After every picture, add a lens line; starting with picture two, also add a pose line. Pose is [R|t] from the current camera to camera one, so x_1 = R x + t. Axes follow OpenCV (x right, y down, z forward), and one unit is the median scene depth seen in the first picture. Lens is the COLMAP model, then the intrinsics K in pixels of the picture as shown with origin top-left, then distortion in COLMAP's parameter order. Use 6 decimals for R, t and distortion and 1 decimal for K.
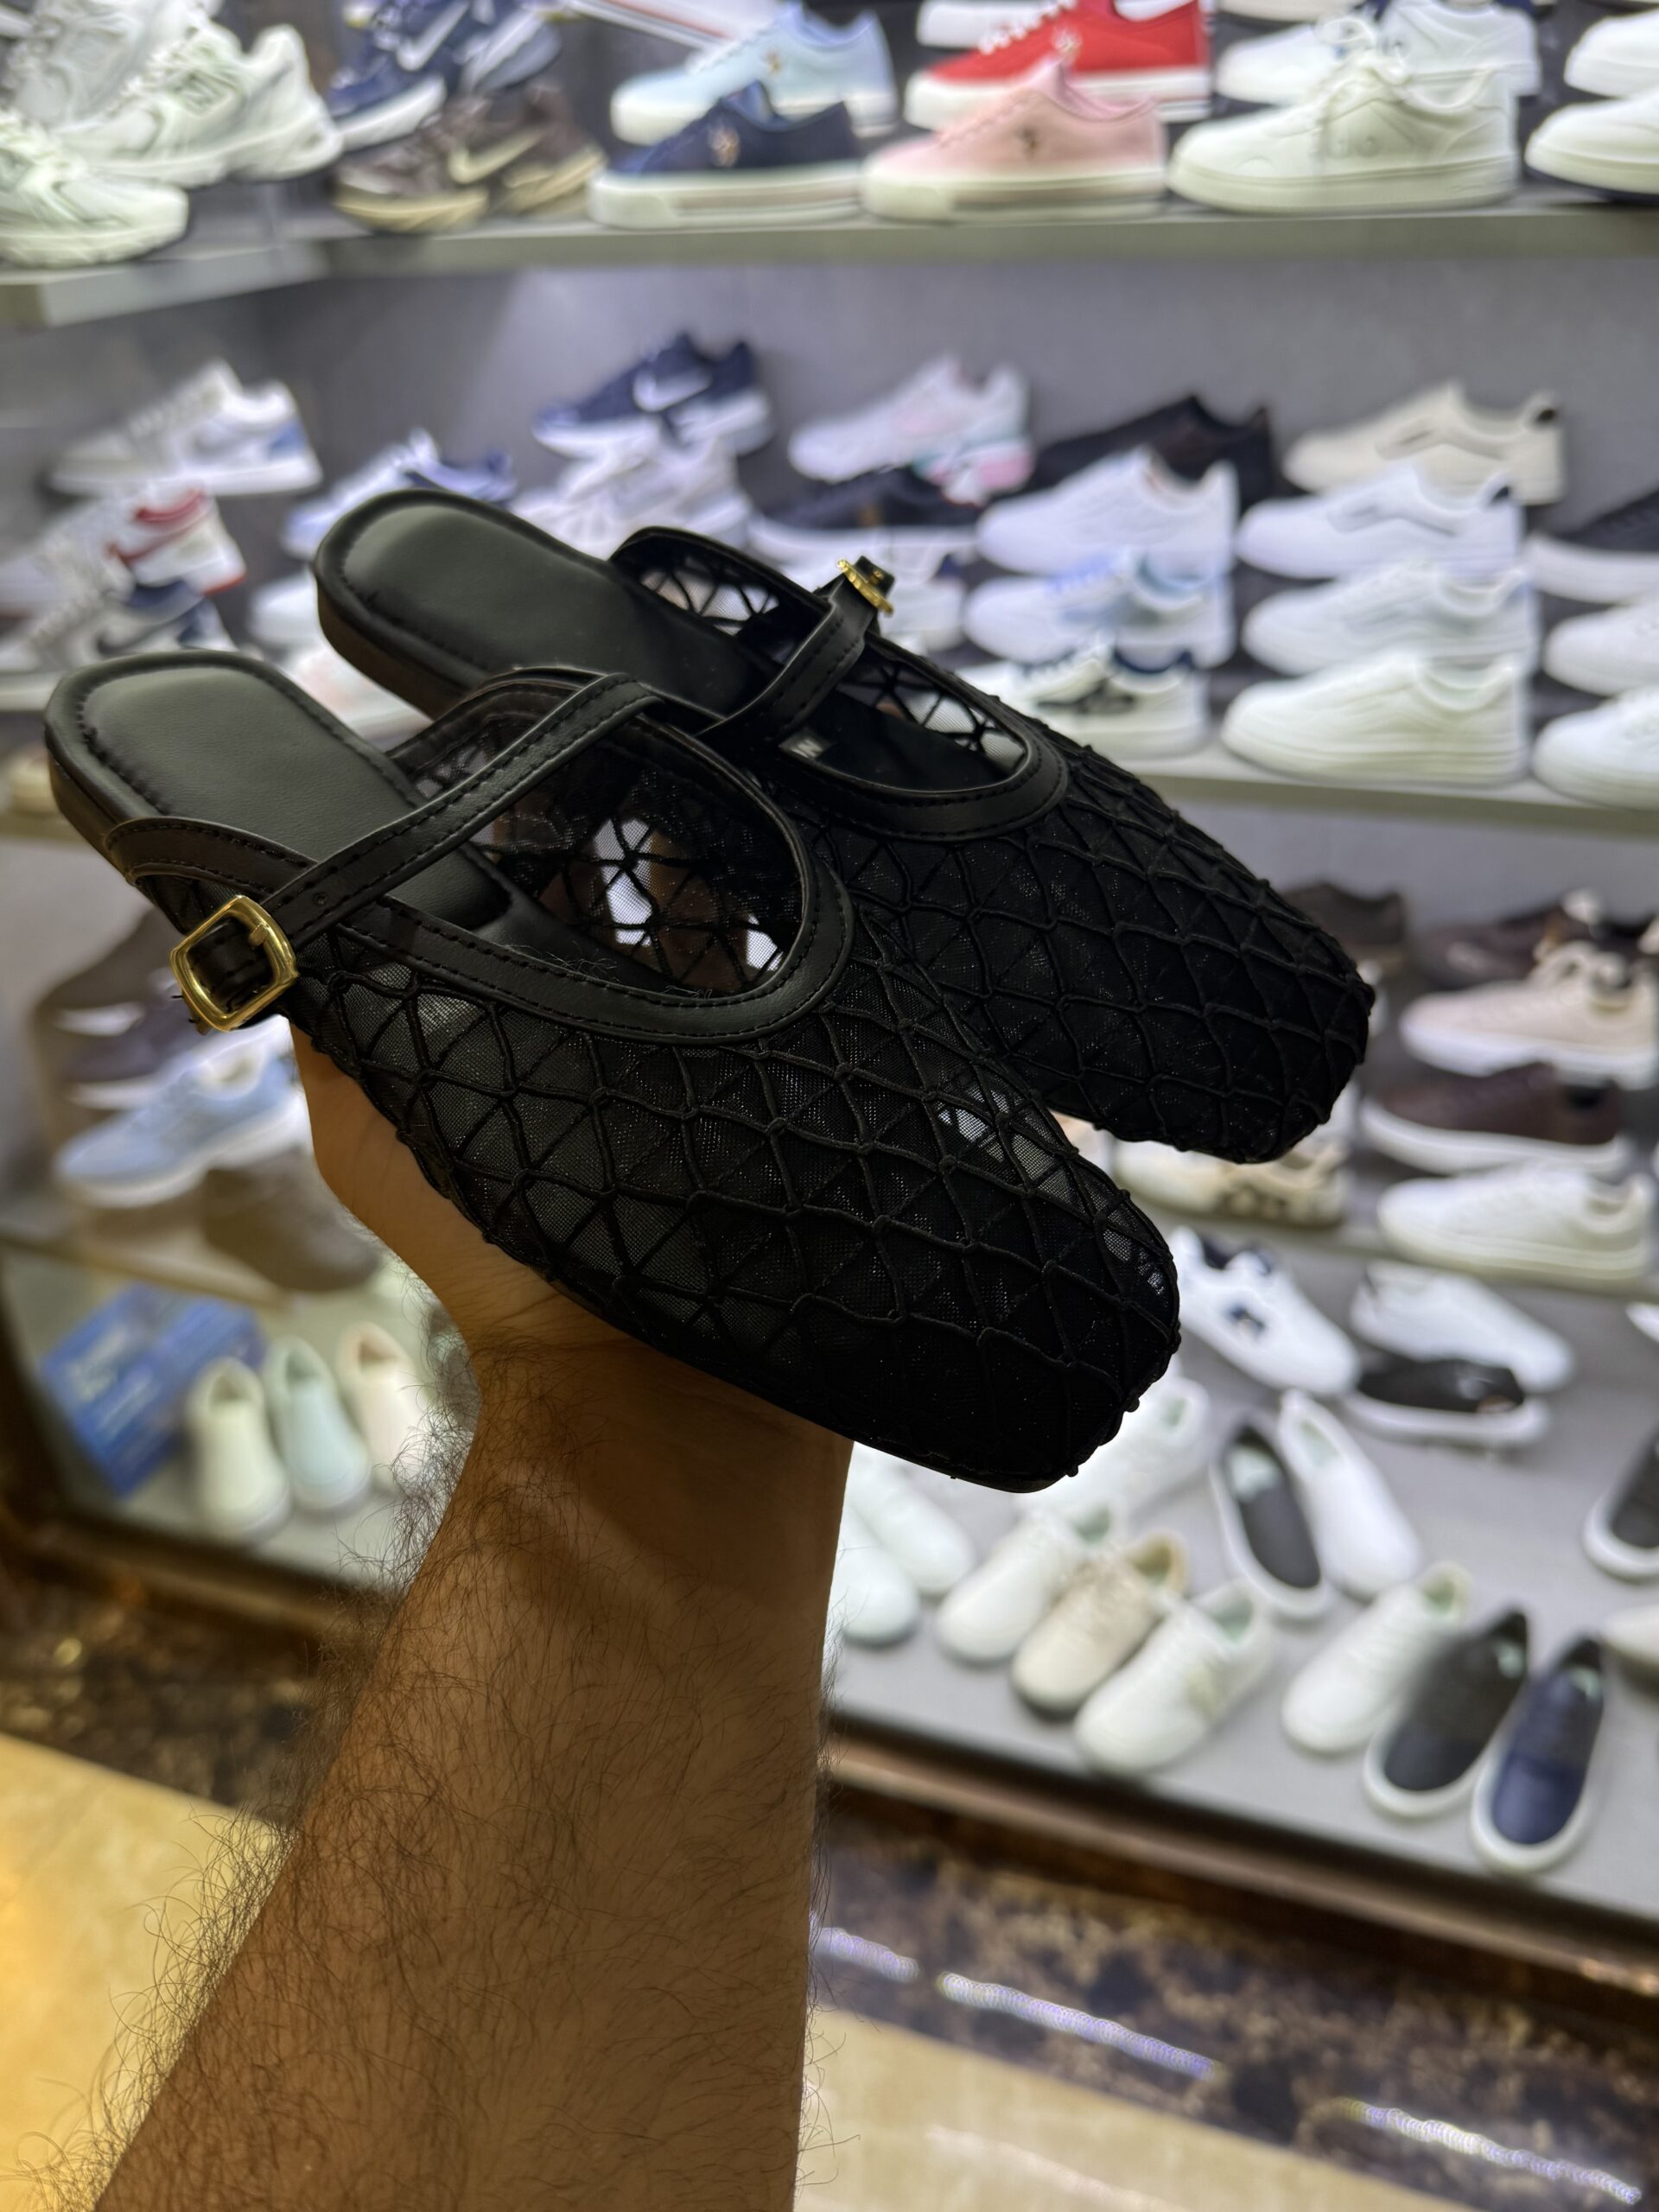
lens RADIAL K [[1793.9, 0, 847.1], [0, 1793.9, 1076.0], [0, 0, 1]] dist [-0.042982, -0.000431]
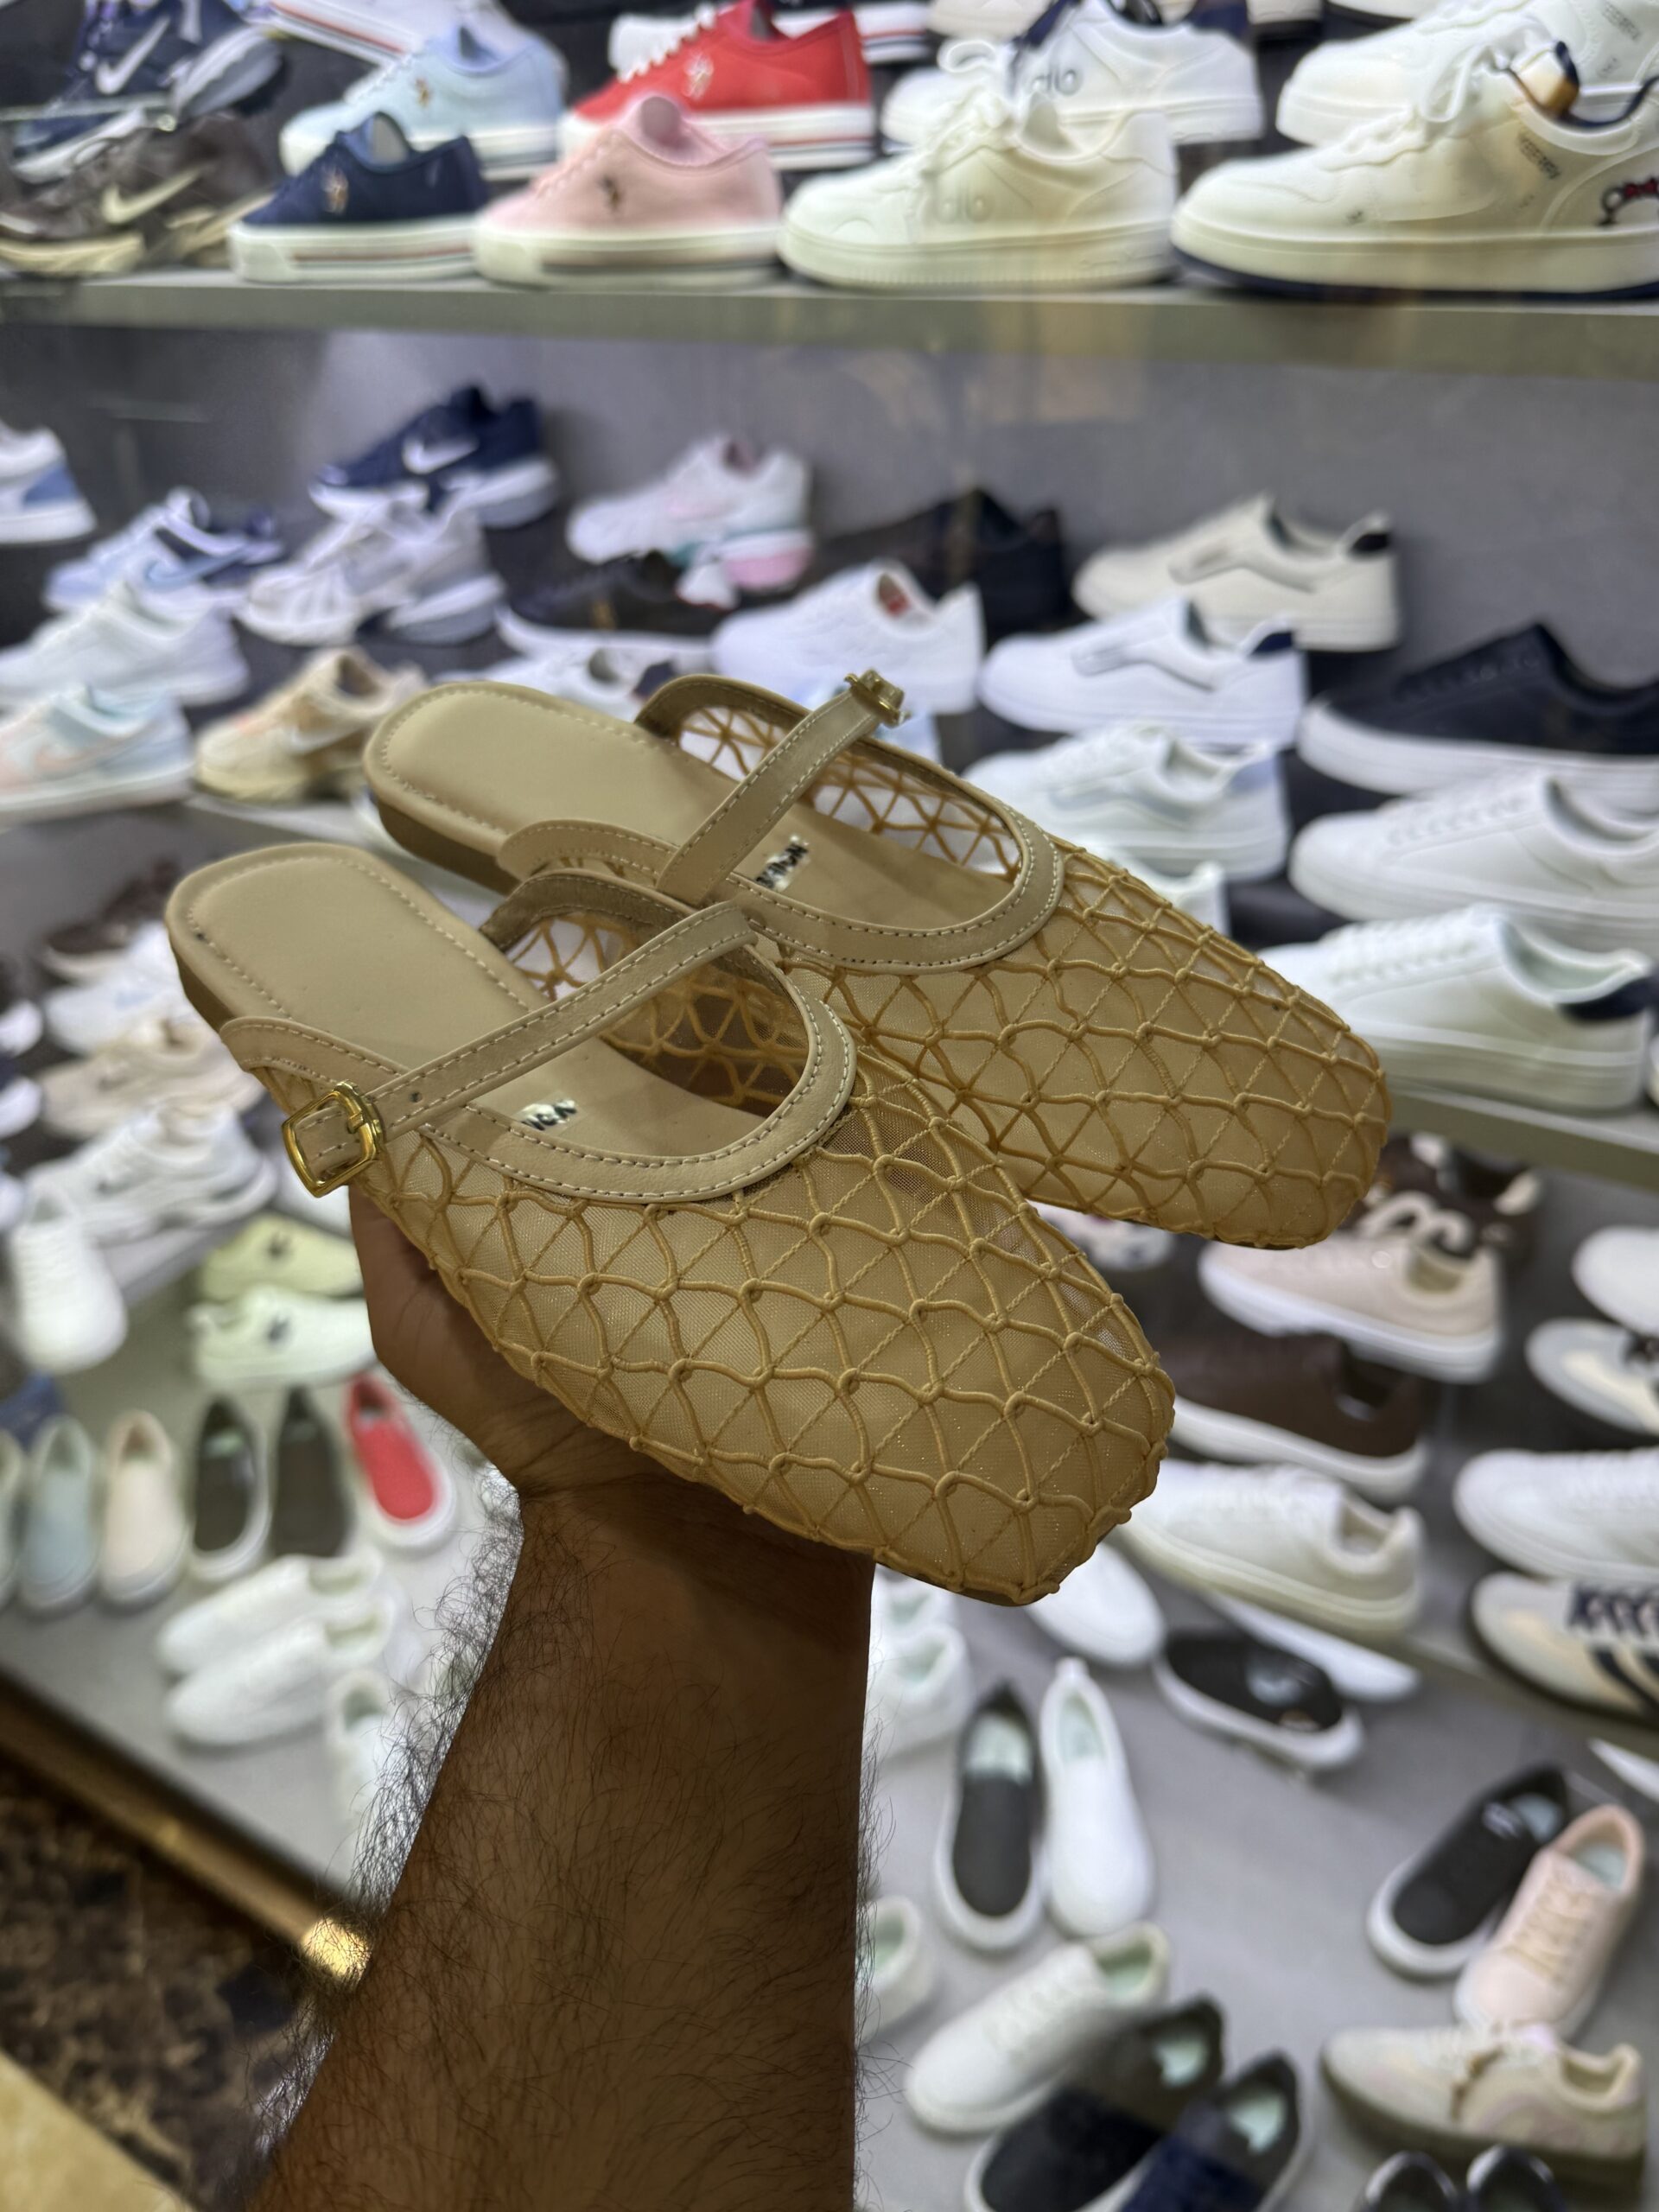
lens RADIAL K [[1793.9, 0, 836.5], [0, 1793.9, 1084.4], [0, 0, 1]] dist [-0.042982, -0.000431]
pose [[0.978374, 0.109280, -0.175622, 0.329186], [-0.108284, 0.994003, 0.015277, -0.121254], [0.176238, 0.004071, 0.984339, 0.182912]]
